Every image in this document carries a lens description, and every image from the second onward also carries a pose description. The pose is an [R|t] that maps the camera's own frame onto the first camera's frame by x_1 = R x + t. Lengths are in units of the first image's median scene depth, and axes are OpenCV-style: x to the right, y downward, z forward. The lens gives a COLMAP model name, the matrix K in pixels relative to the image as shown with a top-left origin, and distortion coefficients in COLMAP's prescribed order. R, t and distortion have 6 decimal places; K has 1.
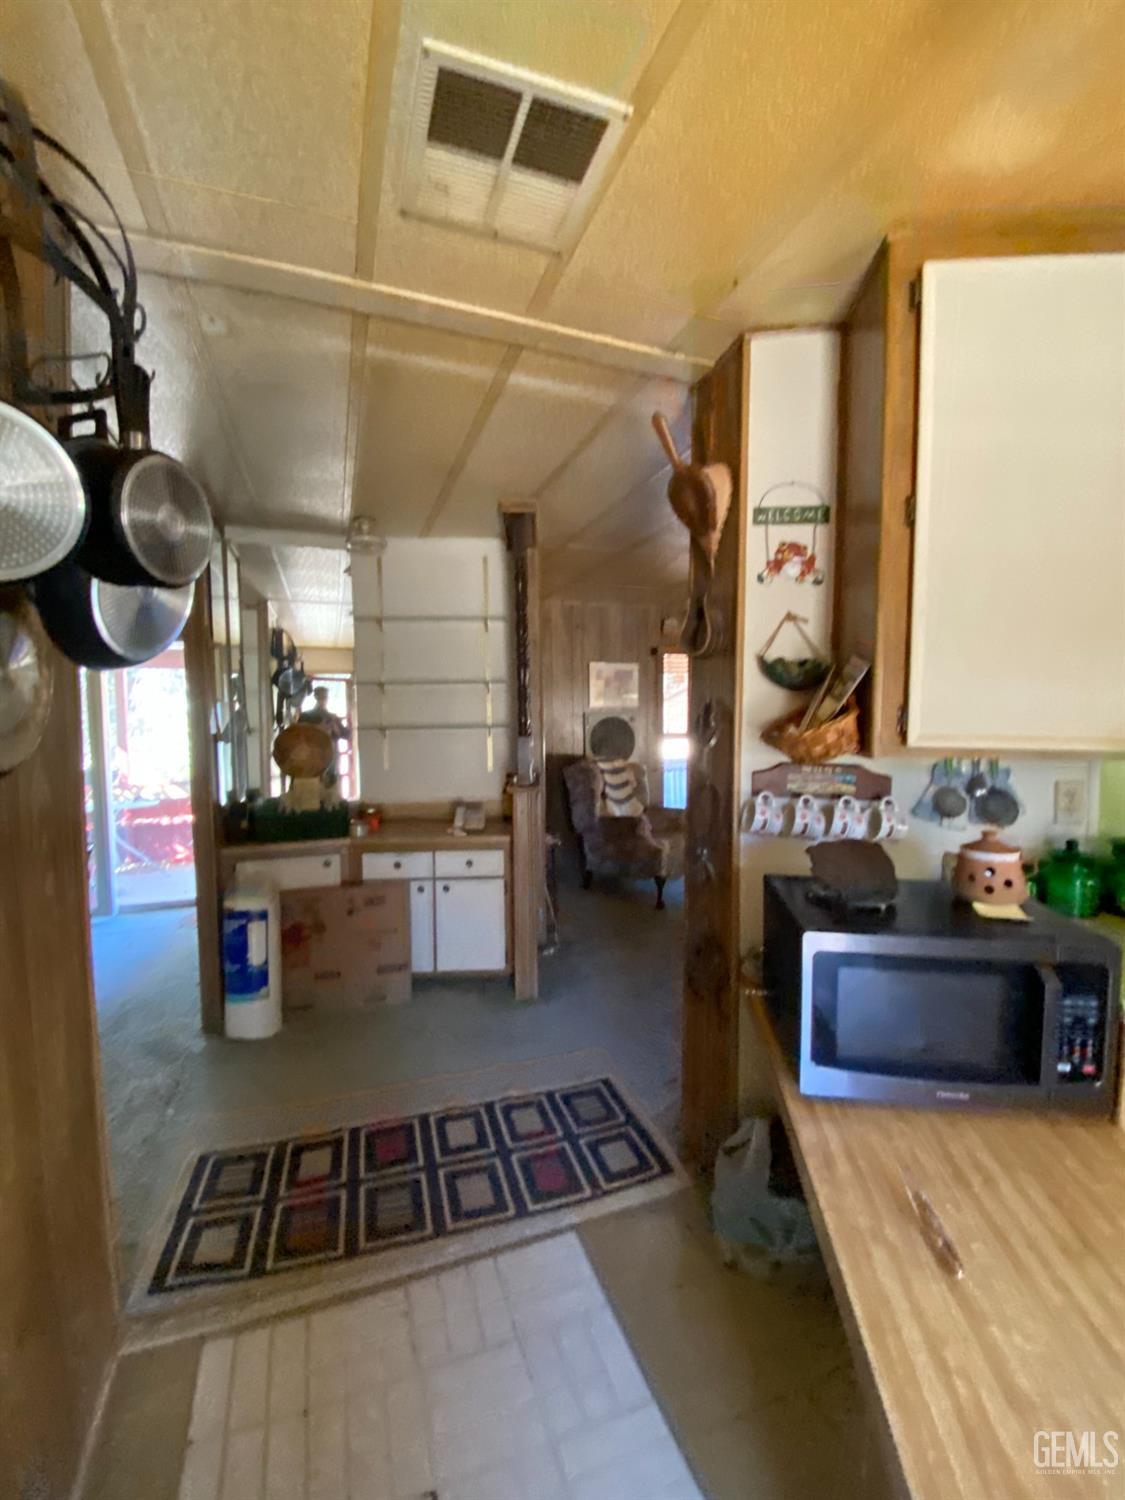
lens RADIAL K [[597.1, 0, 533.8], [0, 597.1, 747.6], [0, 0, 1]] dist [0.001390, 0.000040]
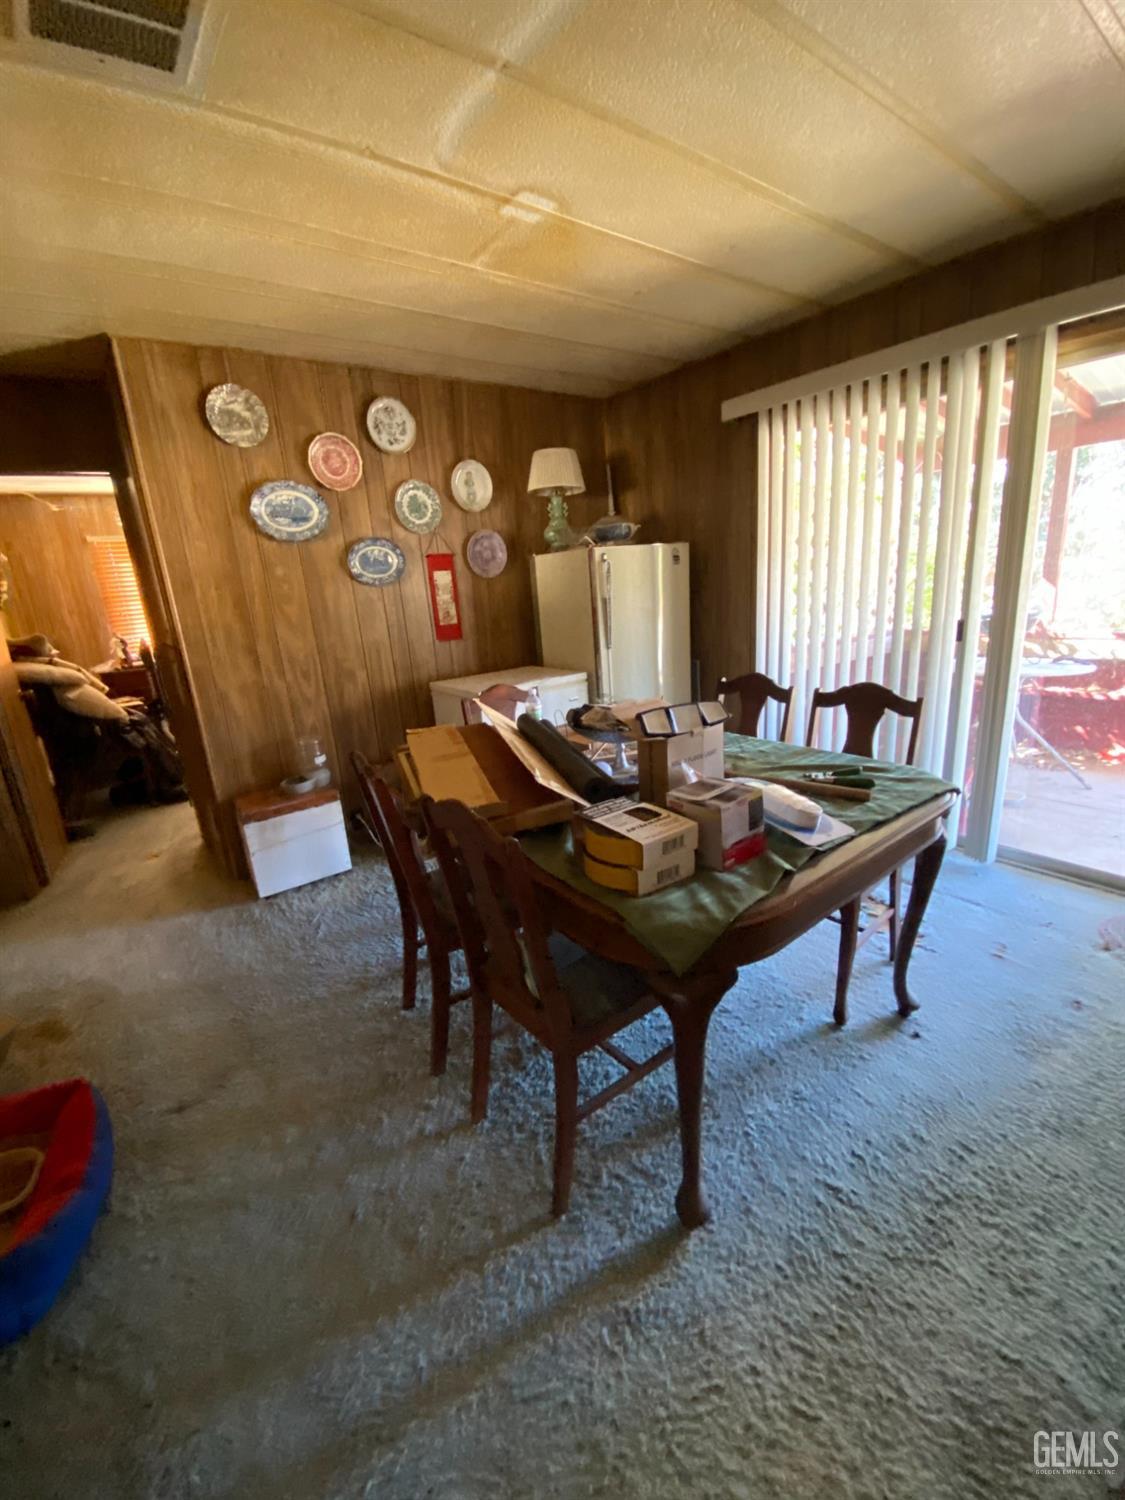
lens RADIAL K [[614.8, 0, 562.5], [0, 614.8, 750.0], [0, 0, 1]] dist [0.016346, -0.000097]
pose [[0.318920, 0.242211, -0.916310, -0.188463], [0.022924, 0.964540, 0.262938, -0.009049], [0.947504, -0.104862, 0.302059, 0.268449]]
